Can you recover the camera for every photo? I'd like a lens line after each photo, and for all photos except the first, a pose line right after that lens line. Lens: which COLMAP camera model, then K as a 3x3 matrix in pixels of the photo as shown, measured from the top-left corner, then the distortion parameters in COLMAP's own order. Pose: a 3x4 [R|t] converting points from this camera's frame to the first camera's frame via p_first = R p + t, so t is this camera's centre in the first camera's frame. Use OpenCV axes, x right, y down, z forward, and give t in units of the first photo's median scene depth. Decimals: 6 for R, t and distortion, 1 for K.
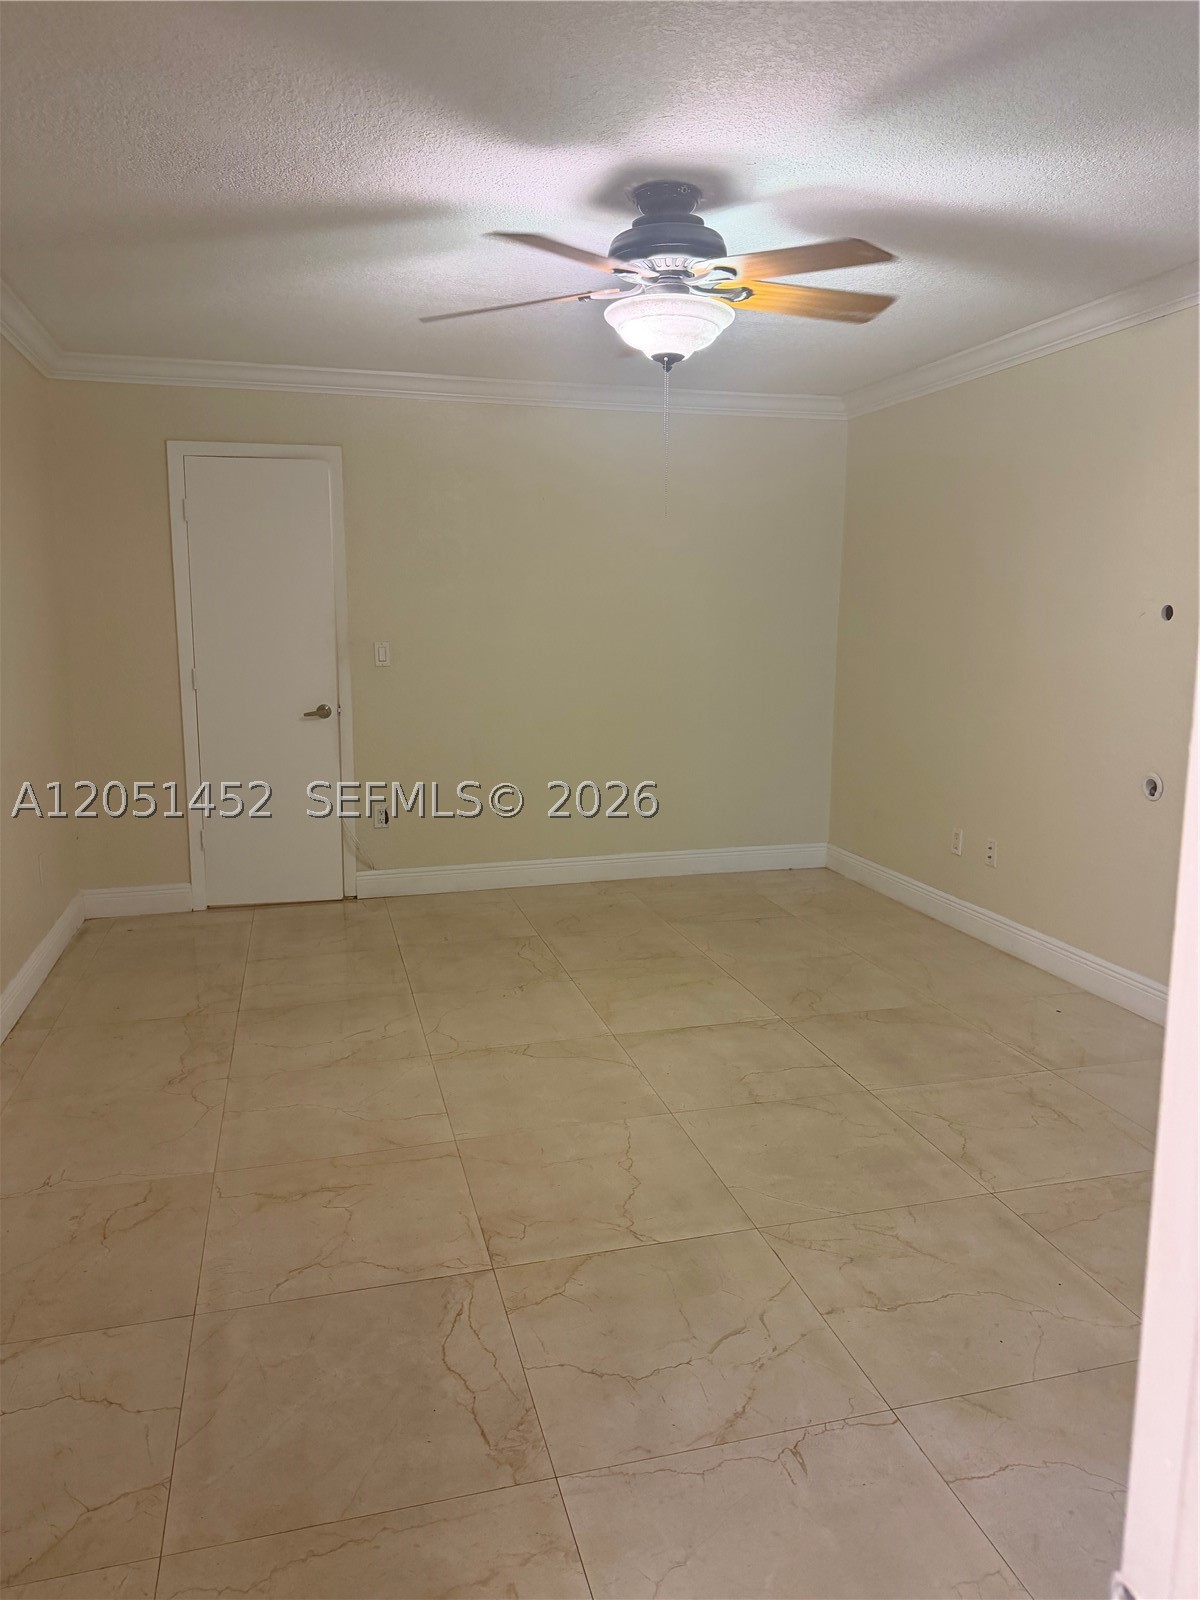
lens RADIAL K [[1116.4, 0, 600.0], [0, 1116.4, 800.0], [0, 0, 1]] dist [0.002363, -0.010293]
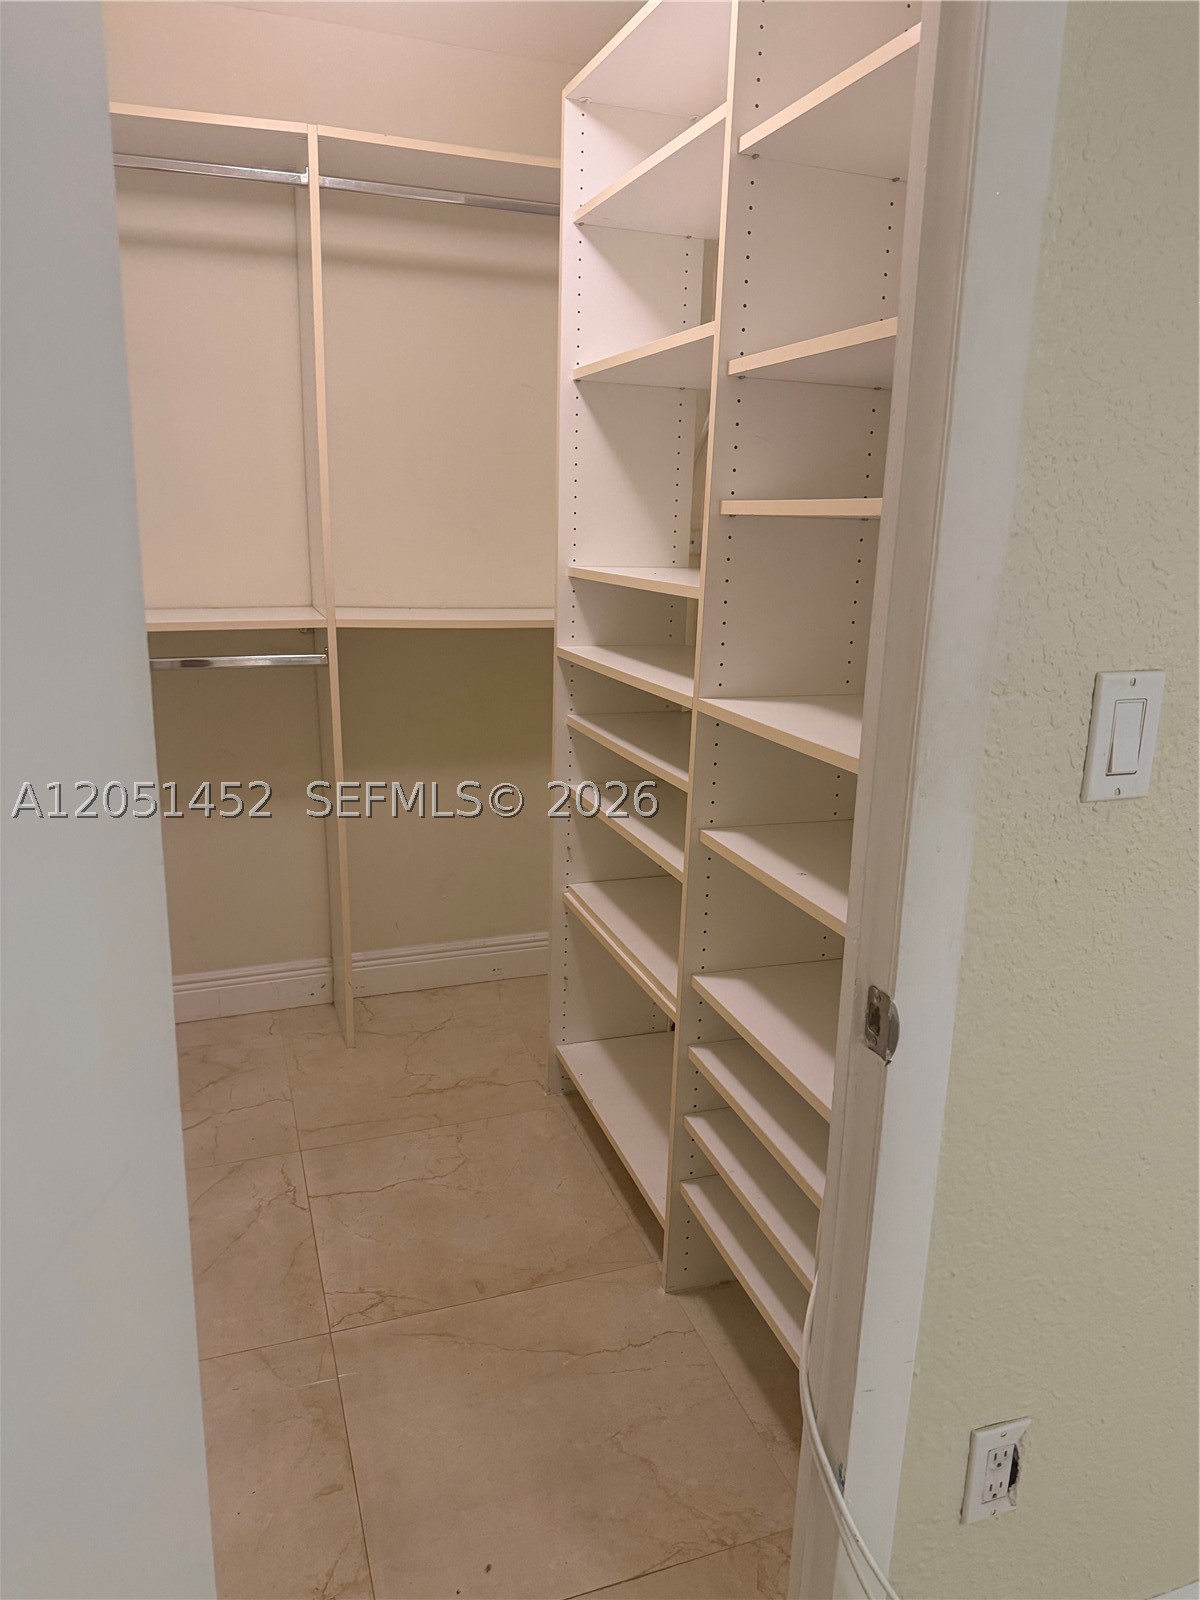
lens RADIAL K [[1116.4, 0, 600.0], [0, 1116.4, 800.0], [0, 0, 1]] dist [0.002363, -0.010293]
pose [[-0.997265, -0.004473, -0.073774, -0.317442], [-0.033889, 0.914733, 0.402634, -0.305692], [0.065682, 0.404033, -0.912383, 1.831216]]
